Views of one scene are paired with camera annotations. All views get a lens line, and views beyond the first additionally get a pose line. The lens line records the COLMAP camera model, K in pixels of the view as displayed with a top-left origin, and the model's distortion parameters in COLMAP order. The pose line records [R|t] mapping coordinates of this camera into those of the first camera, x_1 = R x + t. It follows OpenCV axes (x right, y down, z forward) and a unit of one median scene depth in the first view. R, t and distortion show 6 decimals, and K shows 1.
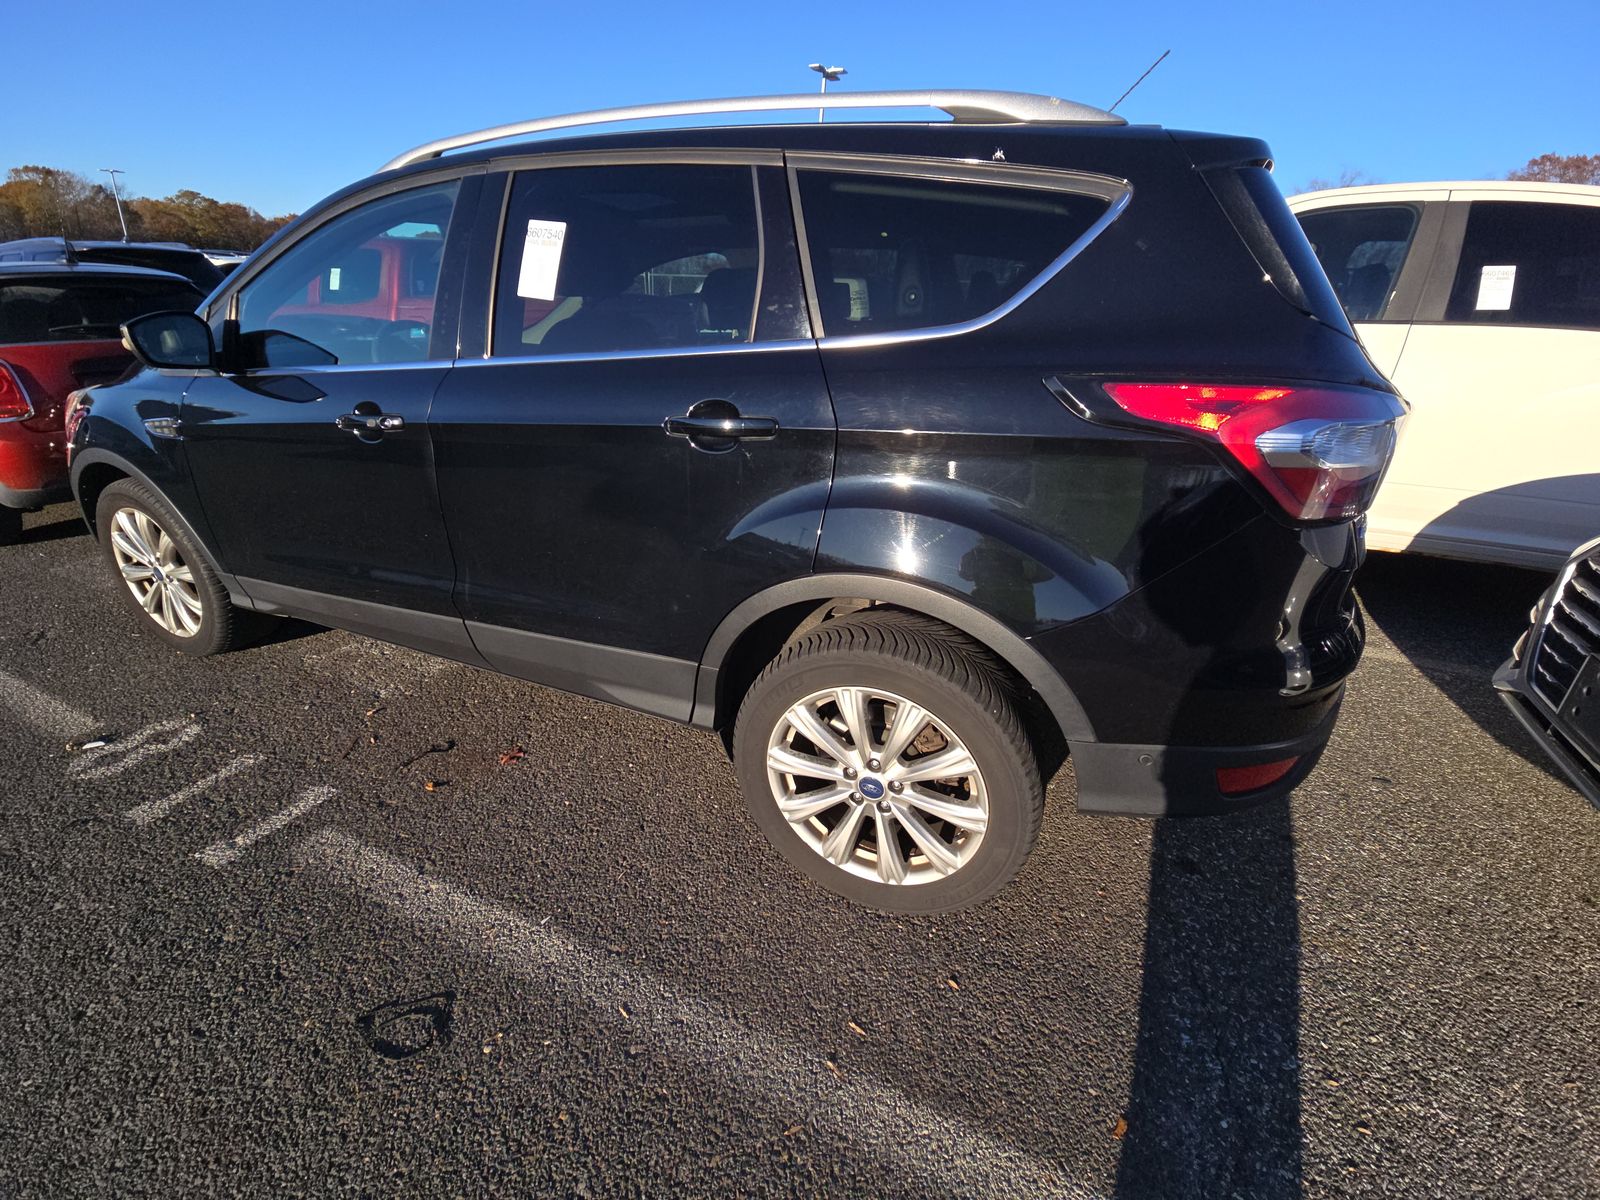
lens RADIAL K [[649.8, 0, 806.1], [0, 649.8, 599.4], [0, 0, 1]] dist [-0.027325, -0.004940]
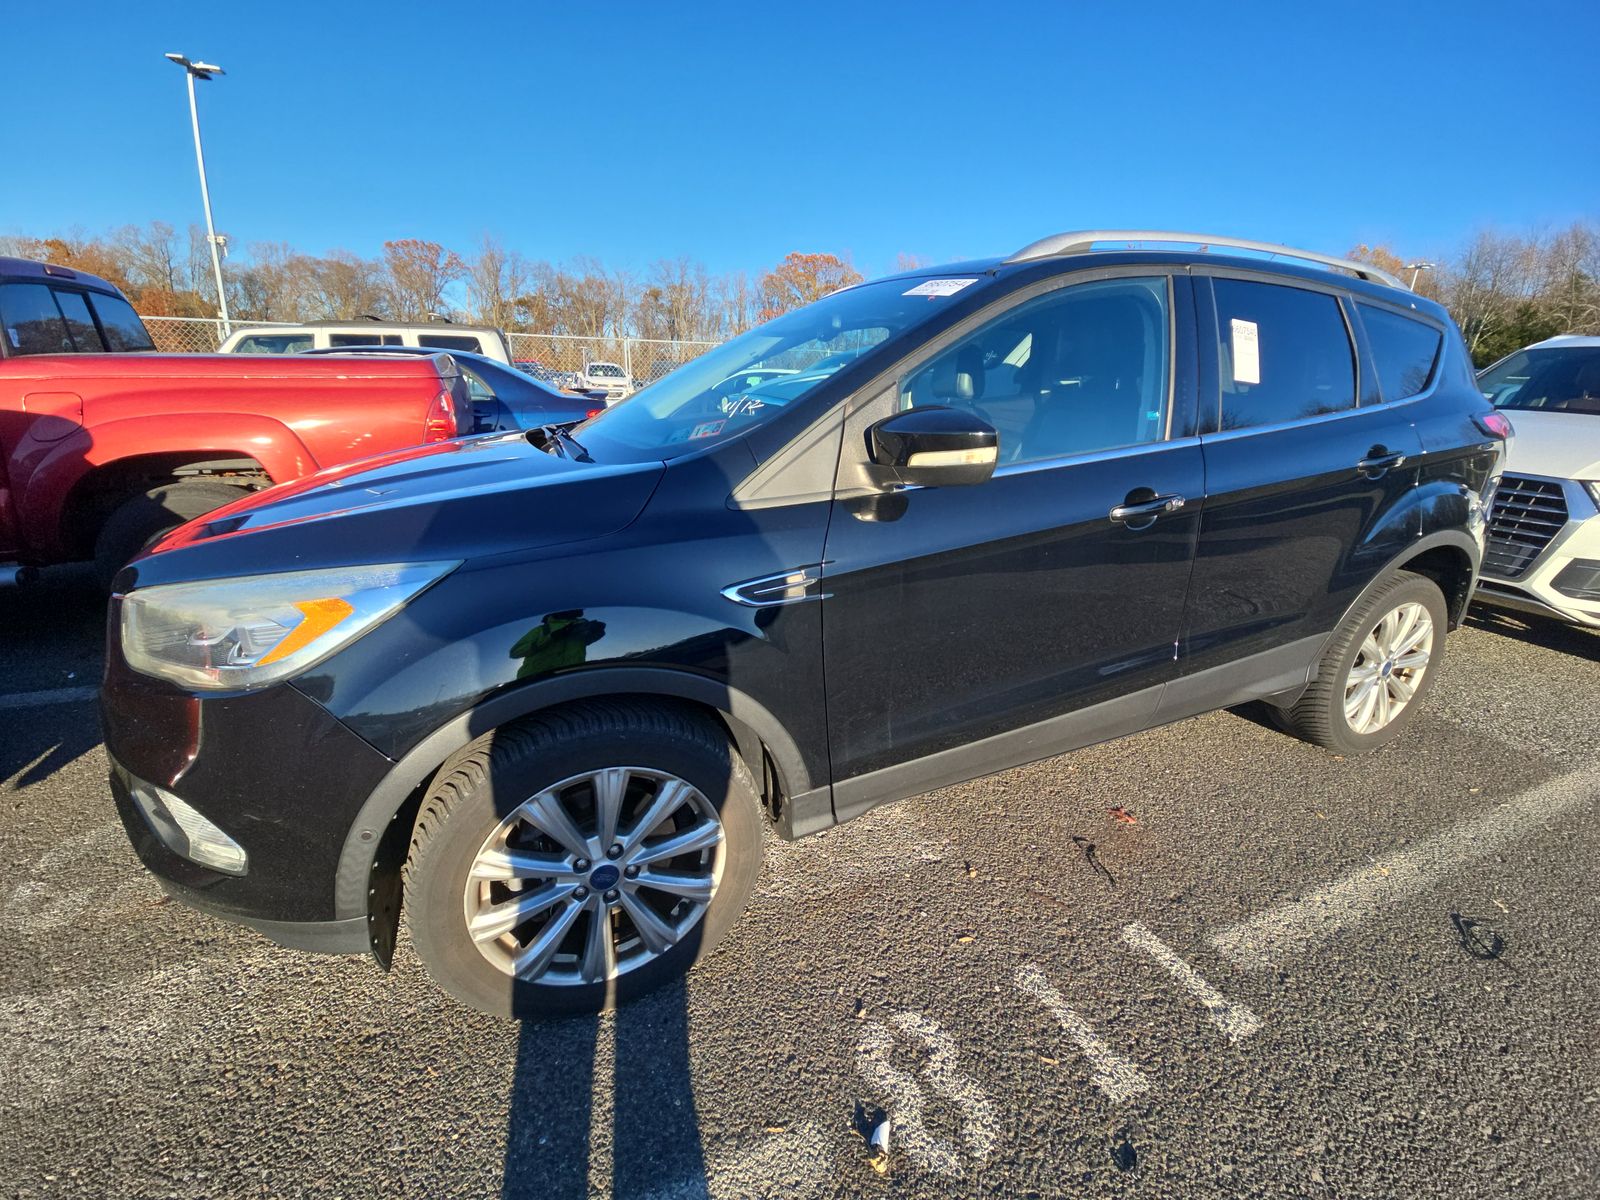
lens RADIAL K [[649.8, 0, 828.9], [0, 649.8, 600.7], [0, 0, 1]] dist [-0.027325, -0.004940]
pose [[0.715136, -0.257279, 0.649915, -1.617065], [0.288563, 0.955532, 0.060741, -0.331195], [-0.636642, 0.144103, 0.757576, 0.569209]]
